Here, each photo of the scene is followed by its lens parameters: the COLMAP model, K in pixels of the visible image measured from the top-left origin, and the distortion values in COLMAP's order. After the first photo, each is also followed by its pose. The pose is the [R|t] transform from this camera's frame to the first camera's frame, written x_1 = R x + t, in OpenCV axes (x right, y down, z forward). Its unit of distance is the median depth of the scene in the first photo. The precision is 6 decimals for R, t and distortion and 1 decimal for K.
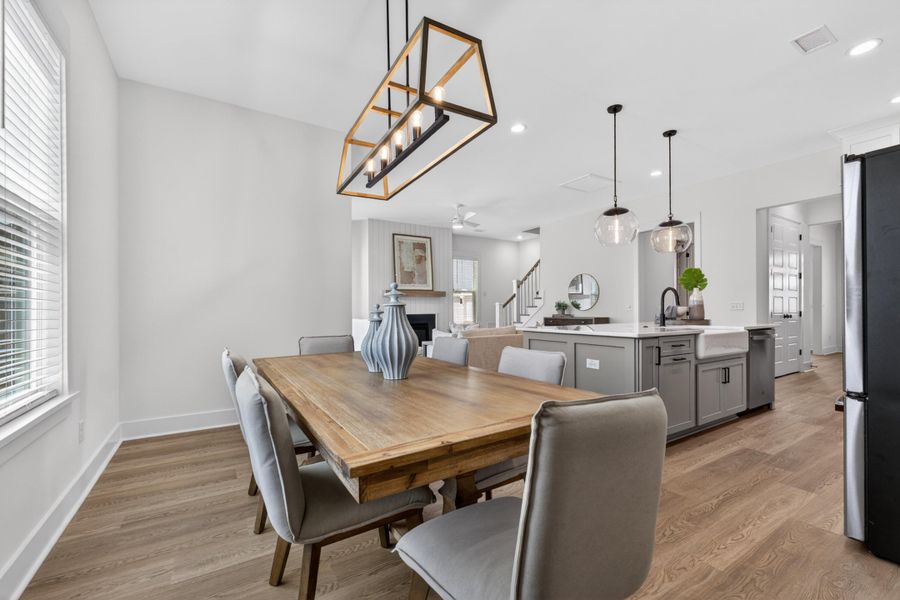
lens RADIAL K [[381.6, 0, 450.2], [0, 381.6, 309.0], [0, 0, 1]] dist [0.001153, -0.001471]
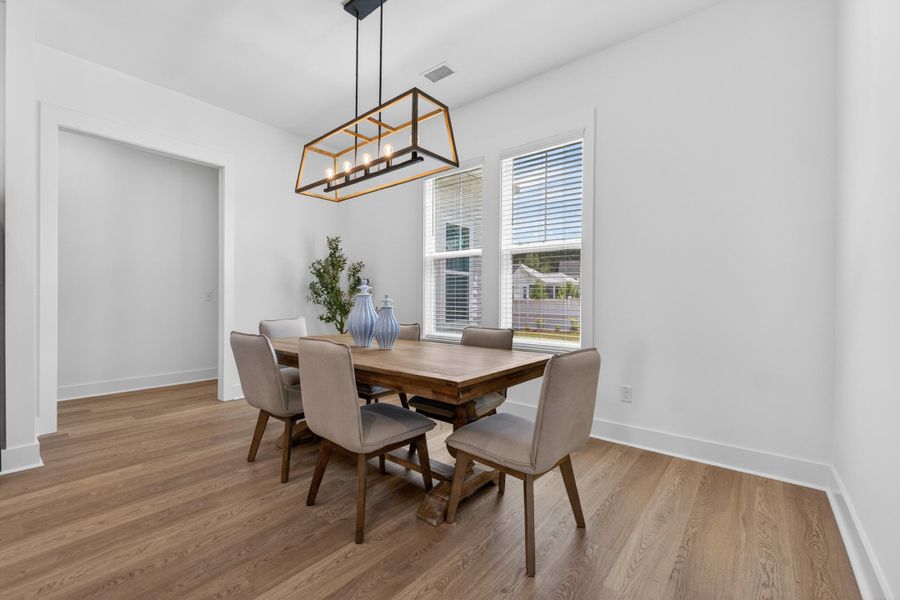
lens RADIAL K [[381.6, 0, 439.3], [0, 381.6, 304.0], [0, 0, 1]] dist [0.001153, -0.001471]
pose [[-0.952889, -0.000417, -0.303319, 0.001828], [-0.003678, 0.999941, 0.010180, 0.000694], [0.303297, 0.010816, -0.952835, 0.554255]]
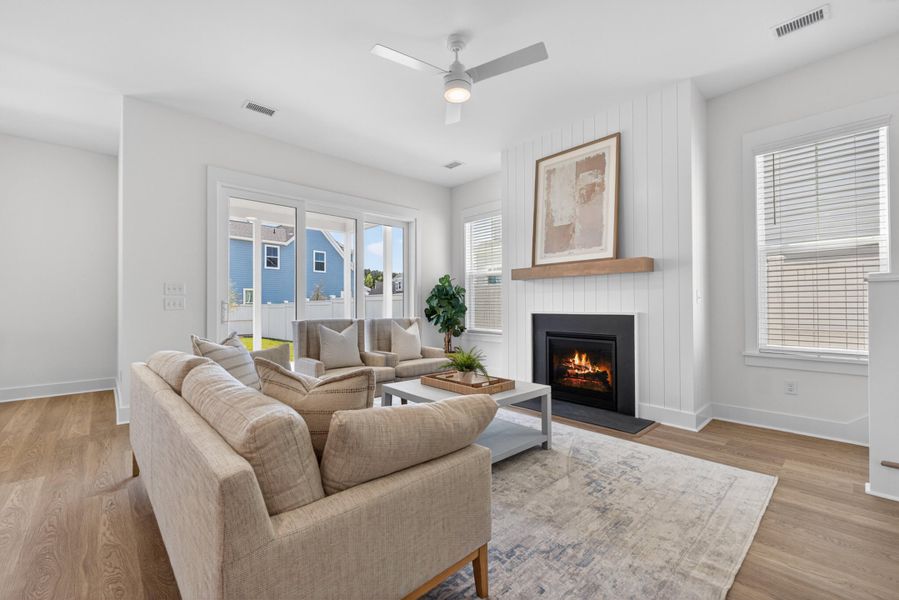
lens RADIAL K [[381.2, 0, 449.2], [0, 381.2, 300.1], [0, 0, 1]] dist [0.001153, -0.001471]
pose [[0.173139, -0.014179, -0.984795, 0.356241], [0.007000, 0.999889, -0.013166, 0.001388], [0.984873, -0.004614, 0.173219, 0.808451]]
